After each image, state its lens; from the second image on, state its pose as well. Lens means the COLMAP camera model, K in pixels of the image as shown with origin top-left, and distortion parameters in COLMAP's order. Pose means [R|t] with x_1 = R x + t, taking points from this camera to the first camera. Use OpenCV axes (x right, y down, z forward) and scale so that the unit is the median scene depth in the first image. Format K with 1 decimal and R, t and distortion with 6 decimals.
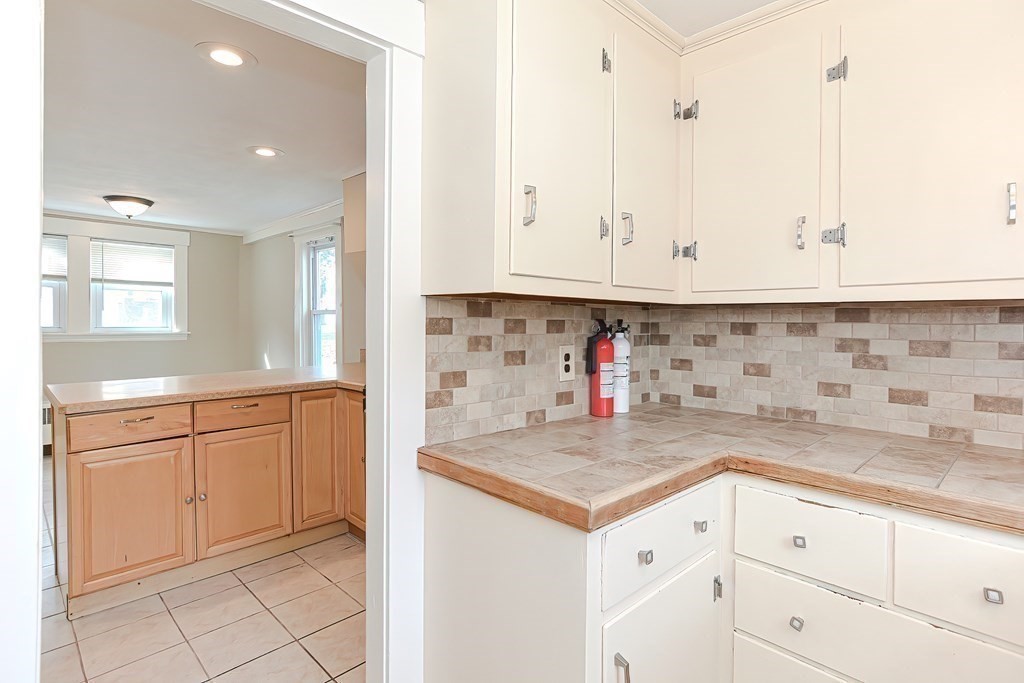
lens RADIAL K [[509.9, 0, 514.5], [0, 509.9, 328.3], [0, 0, 1]] dist [0.002960, 0.000977]
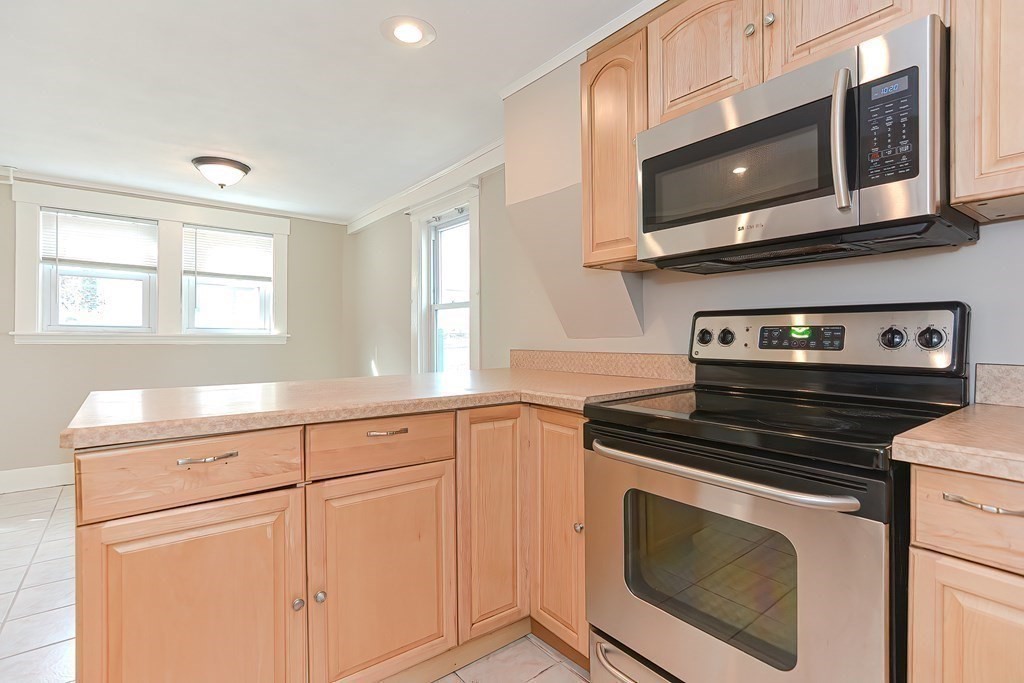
lens RADIAL K [[492.6, 0, 524.9], [0, 492.6, 339.9], [0, 0, 1]] dist [-0.002025, 0.000647]
pose [[0.993566, -0.000749, -0.113250, -0.279869], [-0.000558, 0.999934, -0.011507, 0.048806], [0.113251, 0.011496, 0.993500, 0.417845]]
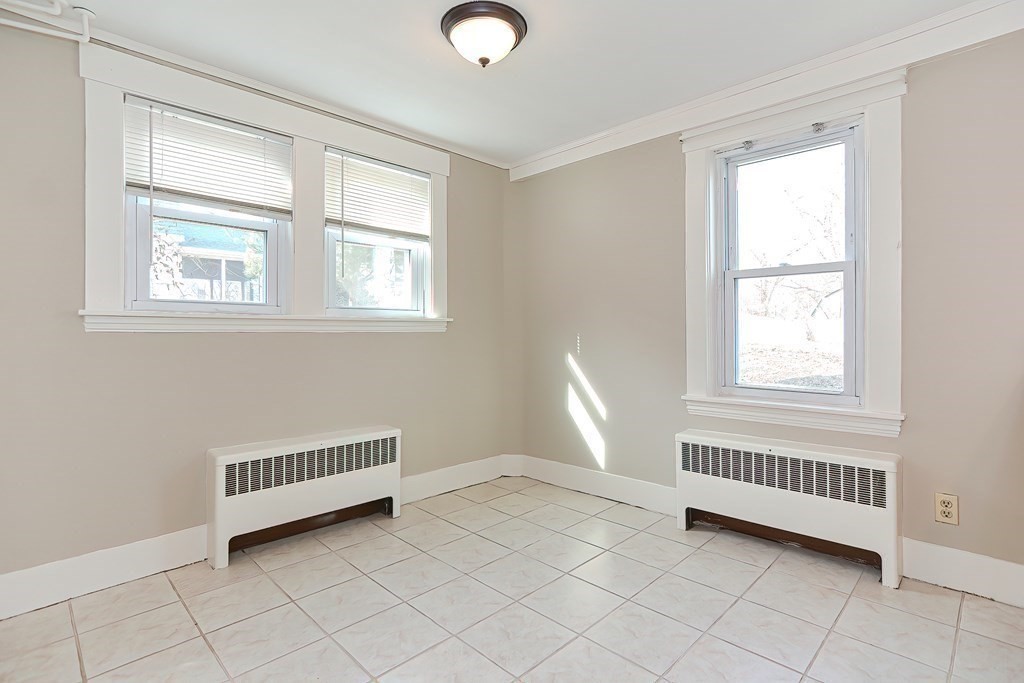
lens RADIAL K [[502.3, 0, 520.7], [0, 502.3, 339.7], [0, 0, 1]] dist [-0.002419, 0.000317]
pose [[0.999916, -0.009033, 0.009264, -1.065275], [0.009059, 0.999955, -0.002829, 0.066336], [-0.009238, 0.002912, 0.999953, 0.769580]]
